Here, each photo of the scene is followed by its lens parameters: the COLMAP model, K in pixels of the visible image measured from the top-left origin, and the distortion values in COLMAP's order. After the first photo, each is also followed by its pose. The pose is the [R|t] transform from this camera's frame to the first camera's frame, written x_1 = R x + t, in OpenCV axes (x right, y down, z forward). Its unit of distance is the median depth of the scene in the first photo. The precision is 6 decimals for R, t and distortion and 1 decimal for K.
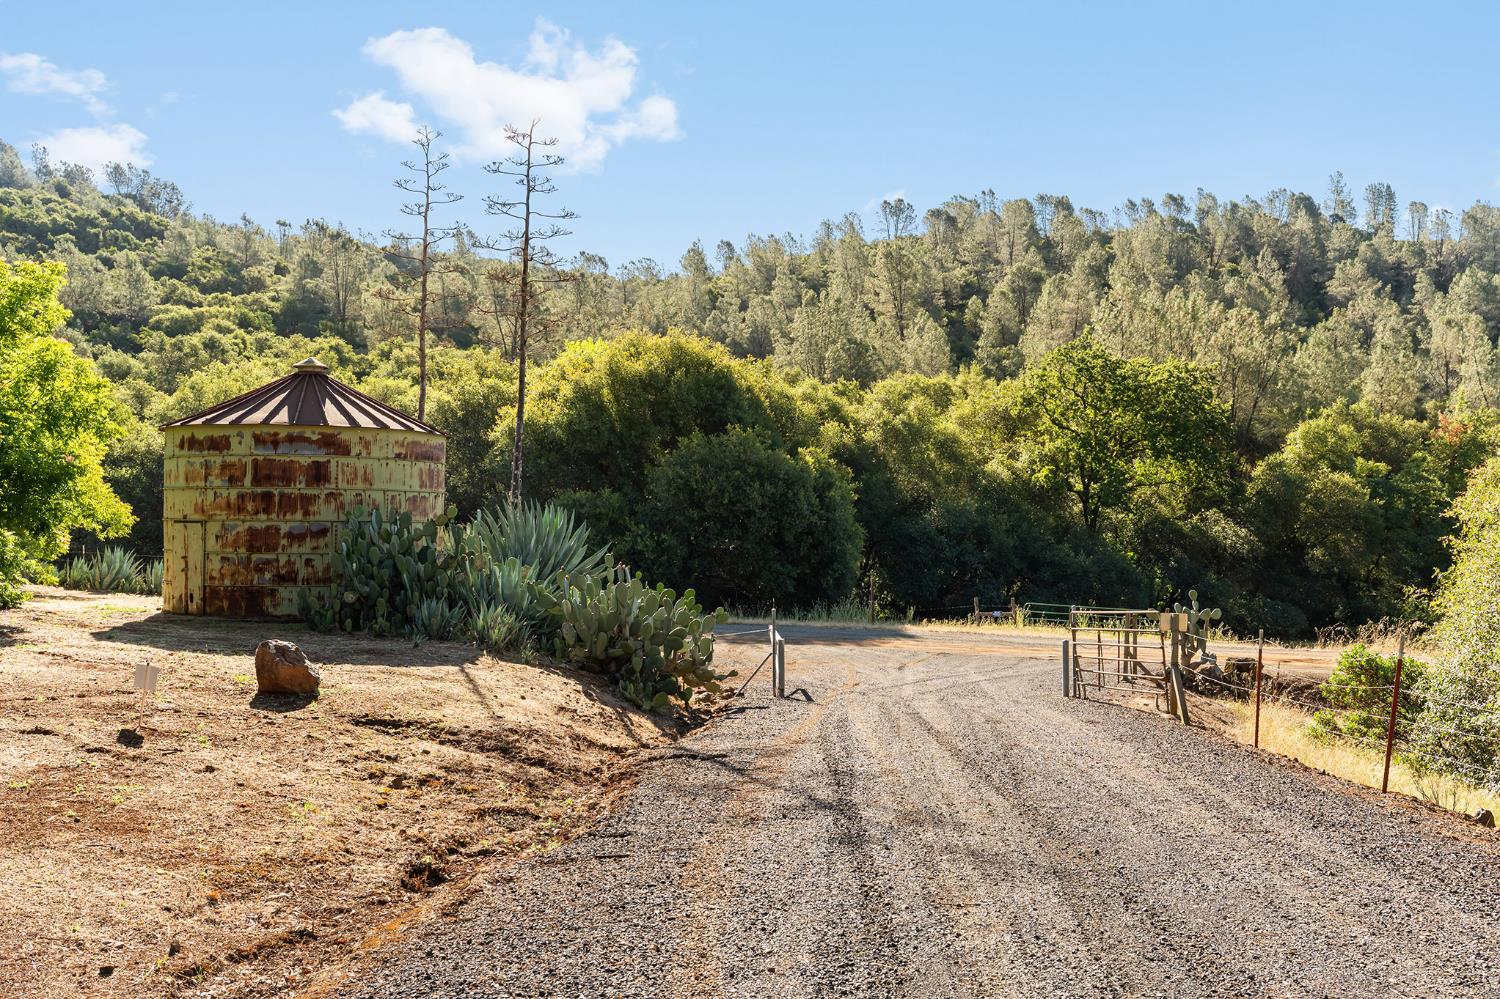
lens RADIAL K [[1277.4, 0, 749.3], [0, 1277.4, 505.0], [0, 0, 1]] dist [0.014842, 0.005466]
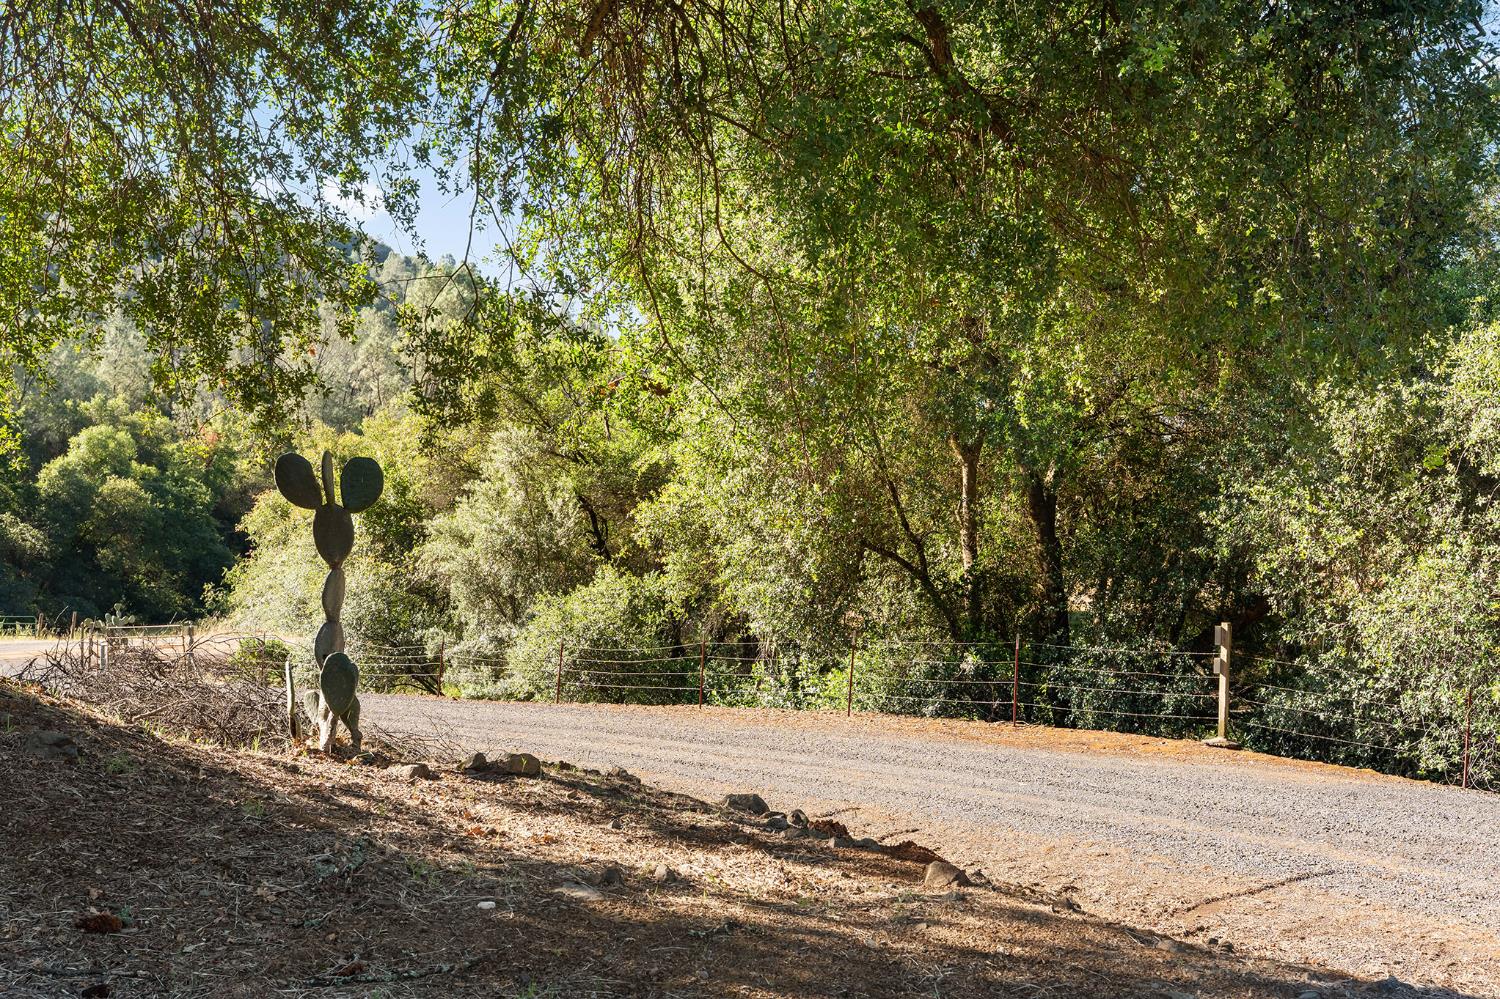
lens RADIAL K [[1503.8, 0, 750.1], [0, 1503.8, 499.0], [0, 0, 1]] dist [-0.001301, 0.000000]
pose [[0.631229, 0.000587, 0.775597, -0.210381], [-0.018169, 0.999736, 0.014030, -0.035806], [-0.775384, -0.022948, 0.631073, -0.248334]]
